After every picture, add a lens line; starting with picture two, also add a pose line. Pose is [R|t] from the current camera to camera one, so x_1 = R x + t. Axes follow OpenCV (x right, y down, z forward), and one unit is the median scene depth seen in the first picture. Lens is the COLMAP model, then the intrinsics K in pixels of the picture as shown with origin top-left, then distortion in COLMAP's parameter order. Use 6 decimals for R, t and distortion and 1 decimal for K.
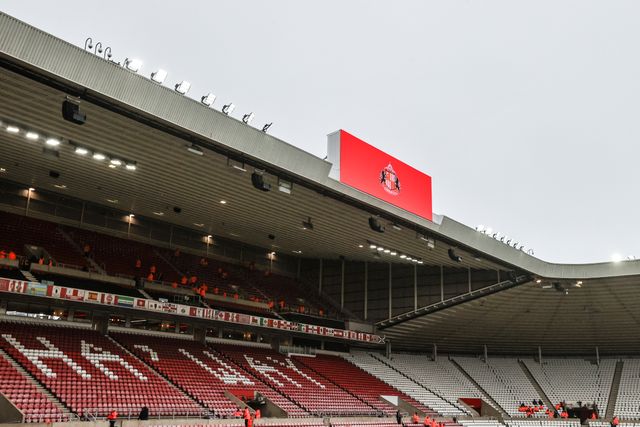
lens RADIAL K [[716.2, 0, 340.9], [0, 716.2, 201.6], [0, 0, 1]] dist [0.030954, 0.000000]
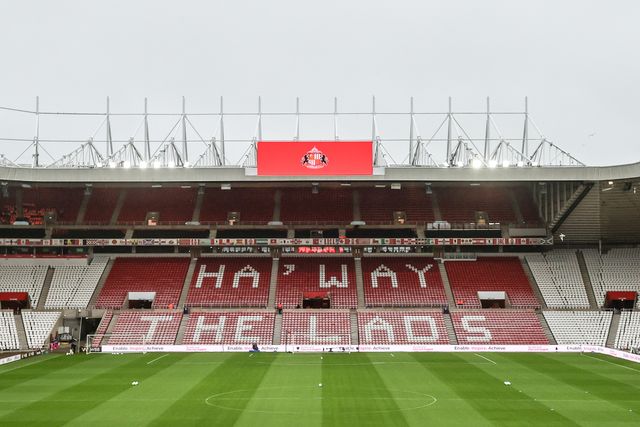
lens RADIAL K [[941.3, 0, 338.0], [0, 941.3, 226.1], [0, 0, 1]] dist [0.059642, 0.000000]
pose [[0.593091, -0.065379, -0.802477, 1.310840], [0.230005, 0.968921, 0.091052, -0.048234], [0.771583, -0.238576, 0.589696, -0.138928]]
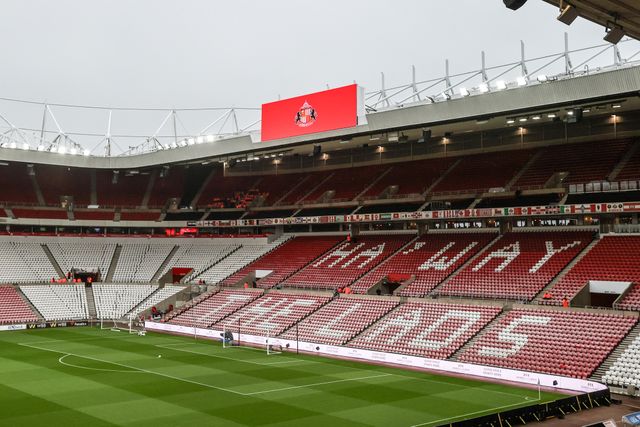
lens RADIAL K [[796.2, 0, 299.8], [0, 796.2, 184.4], [0, 0, 1]] dist [0.031149, 0.000000]
pose [[-0.201227, -0.109833, -0.973368, 1.115452], [0.251902, 0.954472, -0.159777, 0.241700], [0.946601, -0.277345, -0.164398, 0.917438]]
